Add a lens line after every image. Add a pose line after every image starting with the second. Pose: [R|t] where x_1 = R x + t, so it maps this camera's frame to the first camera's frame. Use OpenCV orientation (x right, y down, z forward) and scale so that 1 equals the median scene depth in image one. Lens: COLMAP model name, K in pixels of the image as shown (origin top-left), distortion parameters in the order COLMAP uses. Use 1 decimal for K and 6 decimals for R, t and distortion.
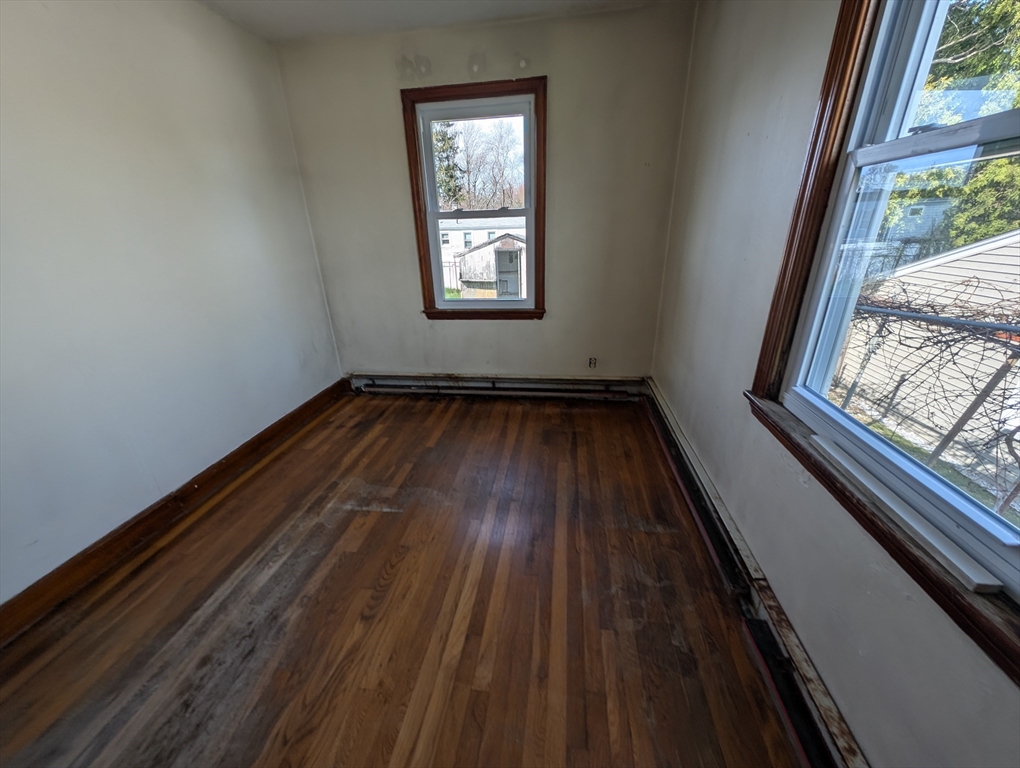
lens RADIAL K [[385.2, 0, 506.6], [0, 385.2, 385.2], [0, 0, 1]] dist [-0.002122, -0.000330]
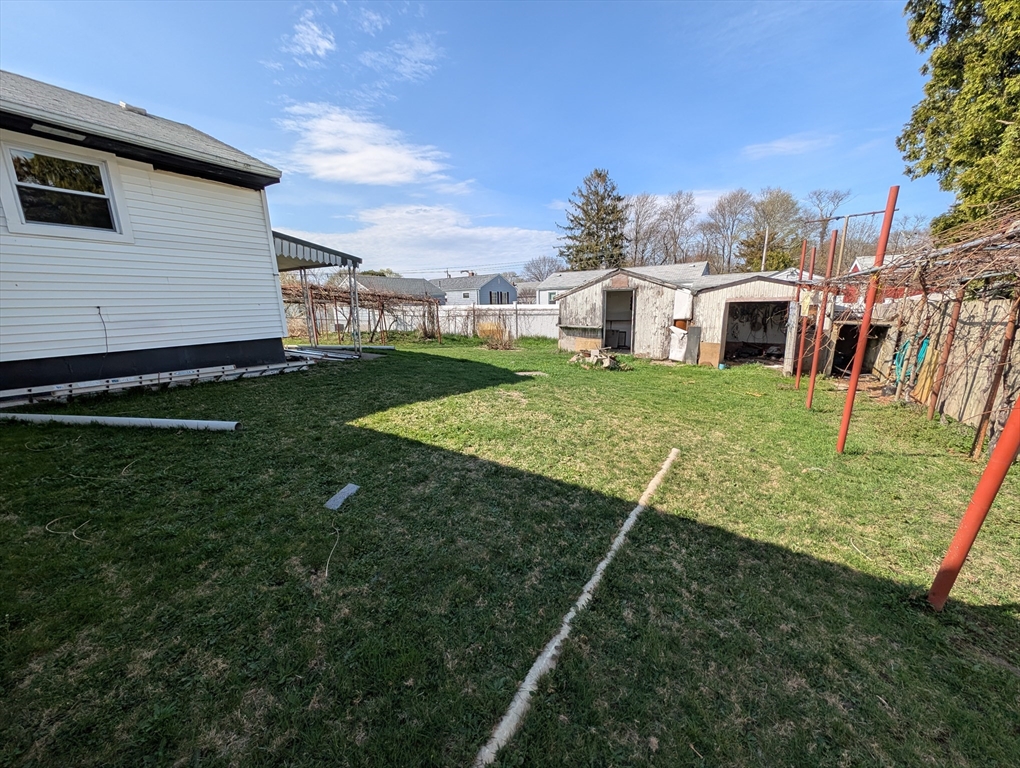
lens RADIAL K [[385.2, 0, 506.6], [0, 385.2, 385.2], [0, 0, 1]] dist [-0.002122, -0.000330]
pose [[0.912013, 0.090911, -0.399959, 0.118292], [-0.158913, 0.977283, -0.140227, -0.016414], [0.378125, 0.191448, 0.905742, 0.239360]]
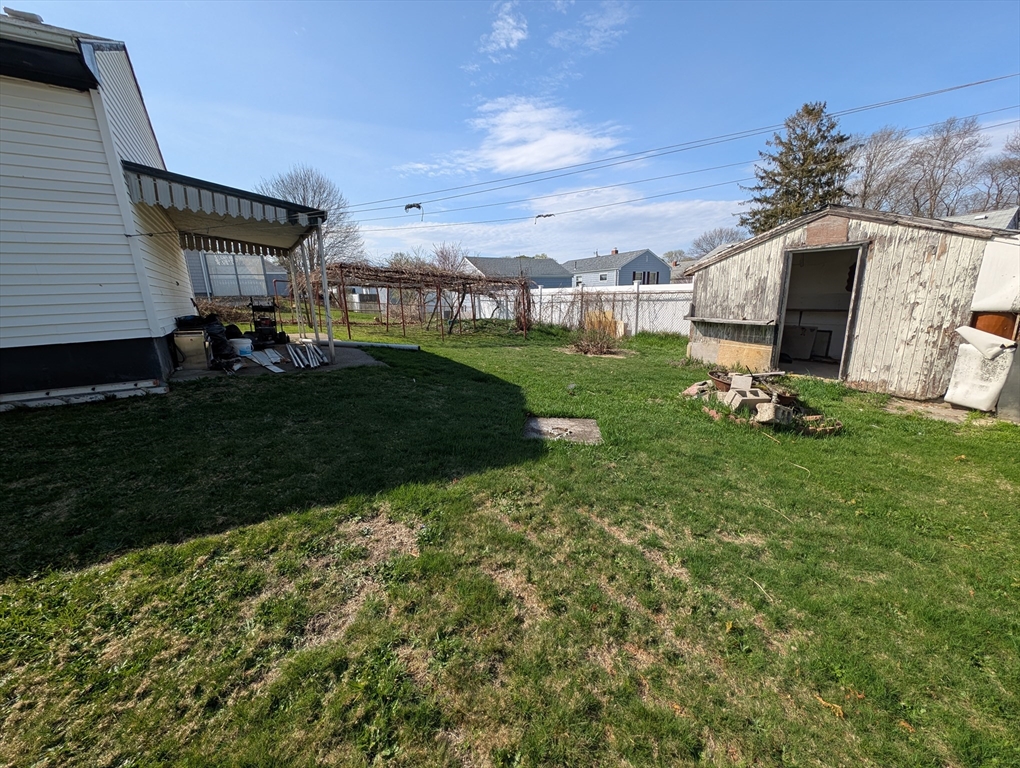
lens RADIAL K [[385.2, 0, 506.6], [0, 385.2, 385.2], [0, 0, 1]] dist [-0.002122, -0.000330]
pose [[0.680984, 0.173795, -0.711376, 0.080243], [-0.266271, 0.963702, -0.019454, -0.122593], [0.682174, 0.202667, 0.702542, 0.522683]]
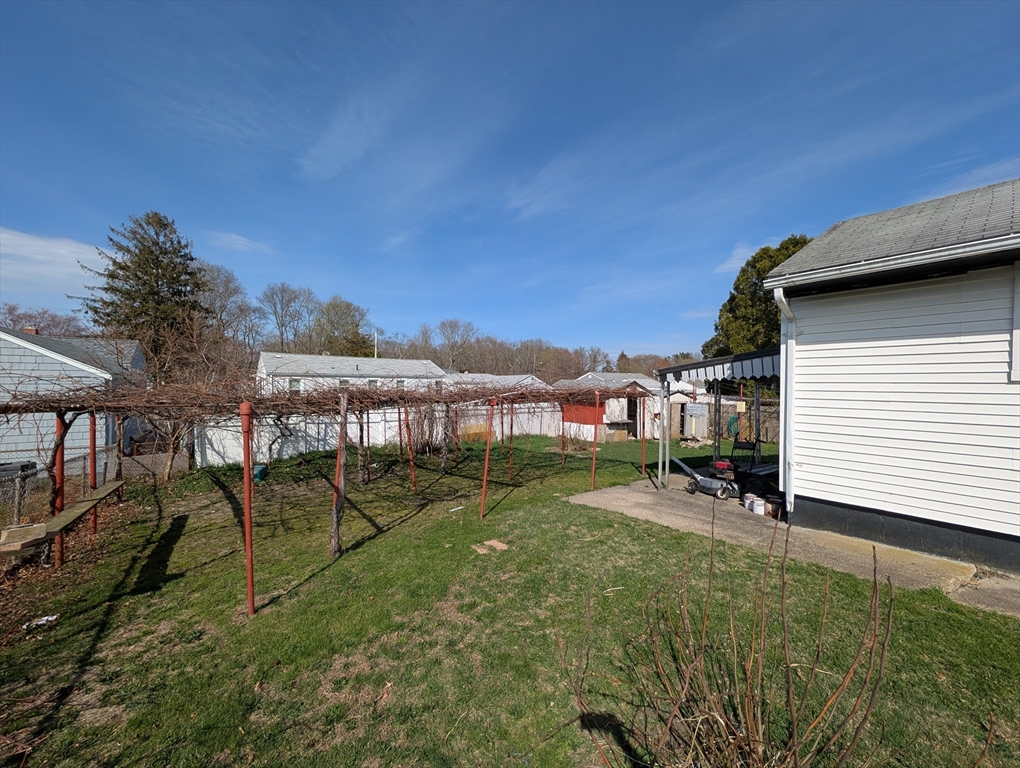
lens RADIAL K [[385.2, 0, 506.6], [0, 385.2, 385.2], [0, 0, 1]] dist [-0.002122, -0.000330]
pose [[0.714270, 0.025781, 0.699396, -0.946274], [0.241645, 0.928782, -0.281021, -0.155629], [-0.656831, 0.369730, 0.657171, 0.508627]]
